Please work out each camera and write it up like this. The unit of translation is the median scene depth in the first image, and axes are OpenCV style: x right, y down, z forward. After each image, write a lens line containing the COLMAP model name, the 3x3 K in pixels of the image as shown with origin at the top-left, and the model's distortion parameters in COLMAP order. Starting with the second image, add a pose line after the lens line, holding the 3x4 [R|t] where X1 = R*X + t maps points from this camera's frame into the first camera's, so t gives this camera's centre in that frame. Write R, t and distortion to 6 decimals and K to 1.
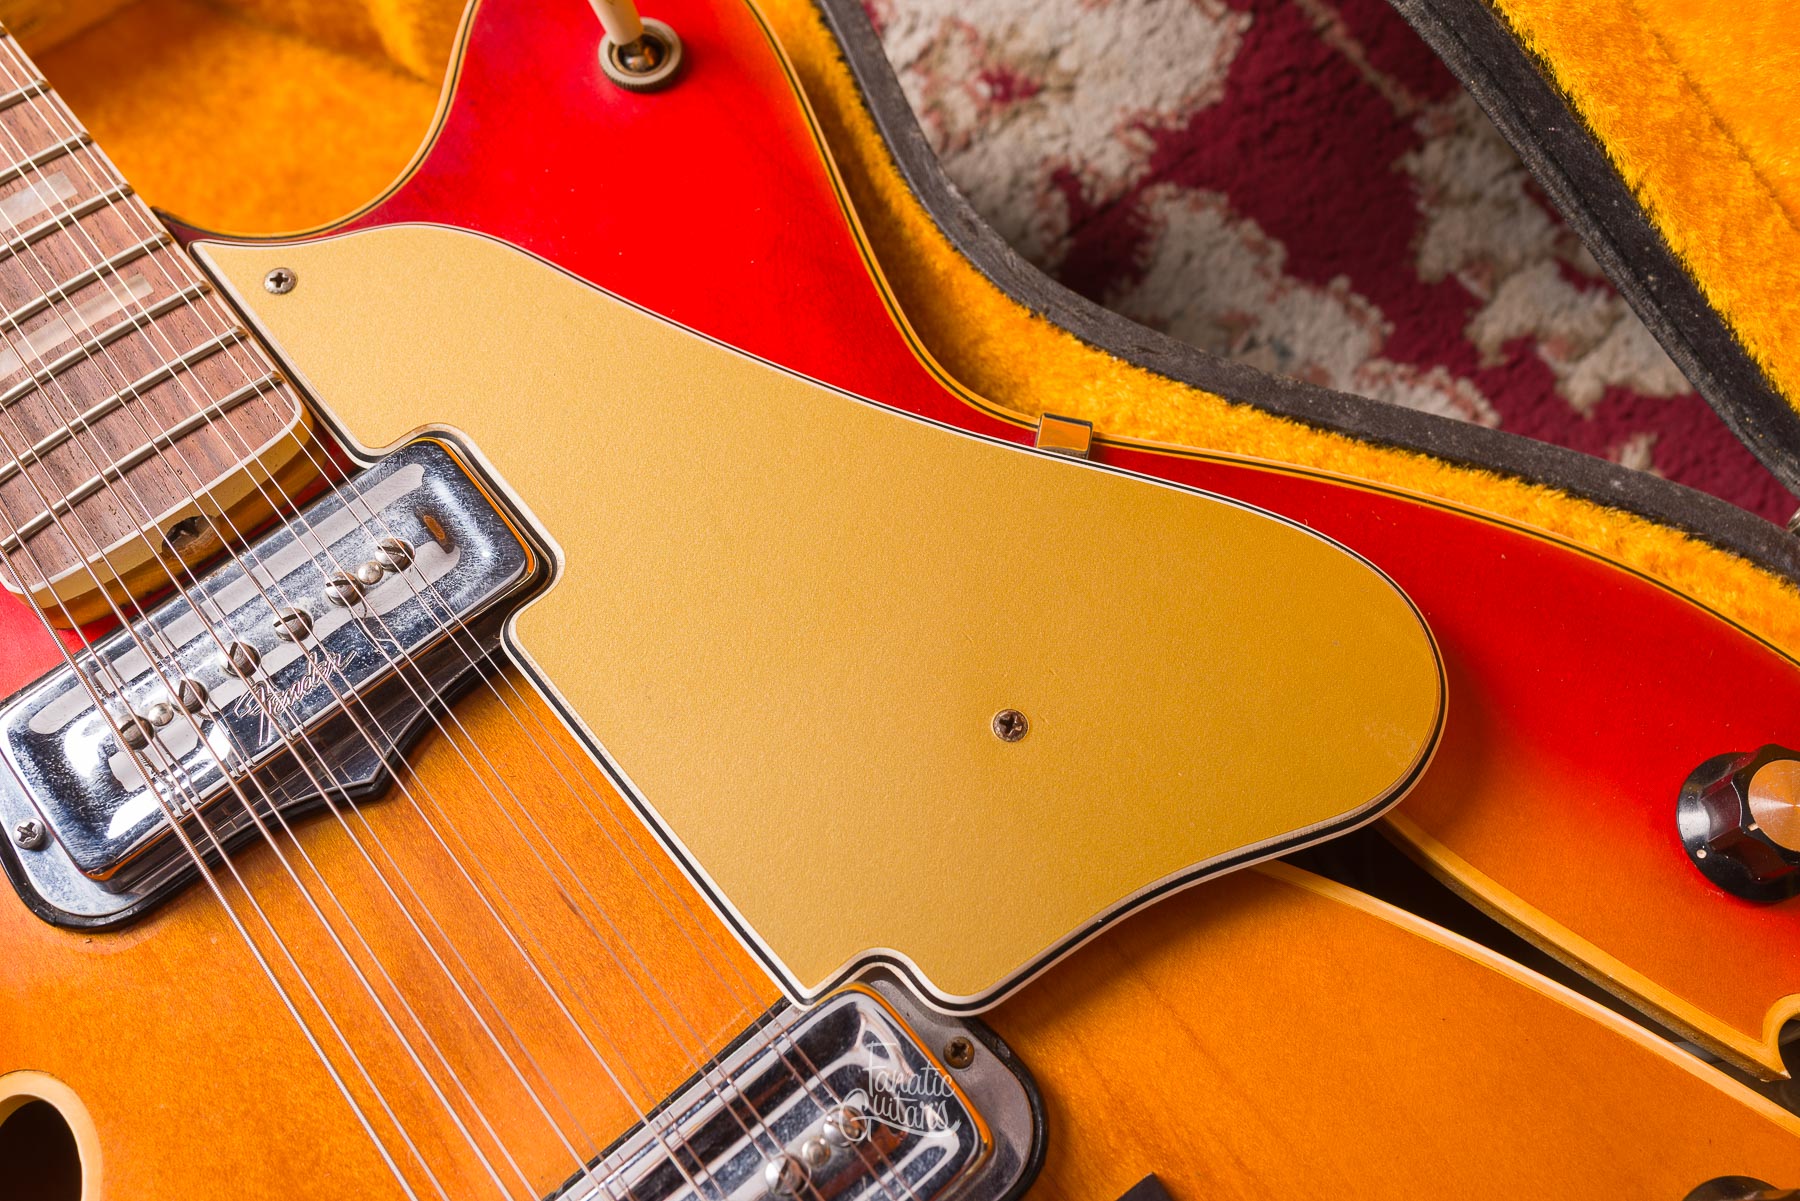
lens RADIAL K [[1808.2, 0, 897.1], [0, 1808.2, 600.8], [0, 0, 1]] dist [0.004931, -0.017115]
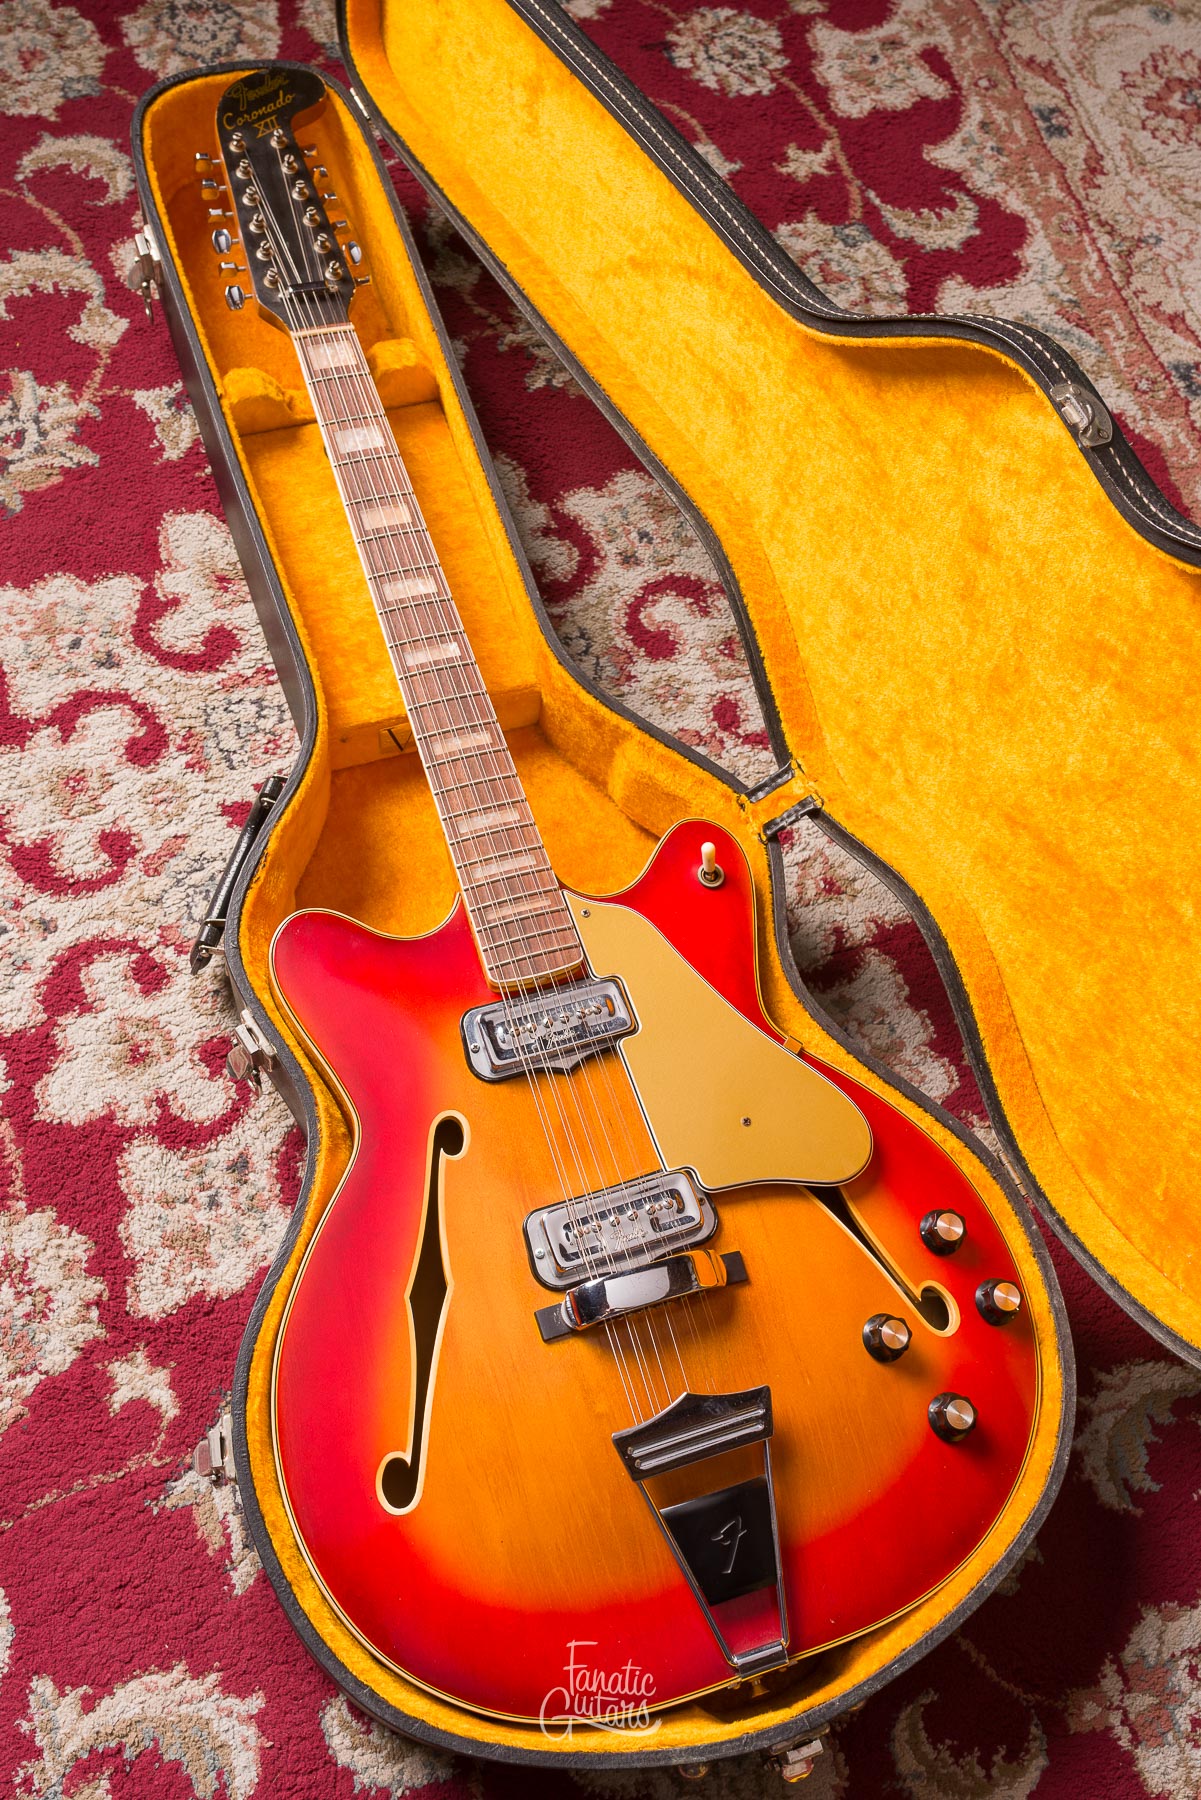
lens RADIAL K [[1880.1, 0, 605.0], [0, 1880.1, 855.7], [0, 0, 1]] dist [-0.003071, 0.001061]
pose [[0.931102, 0.361993, -0.044845, -0.137144], [-0.364233, 0.929308, -0.060996, -0.055793], [0.019594, 0.073128, 0.997130, -1.697778]]
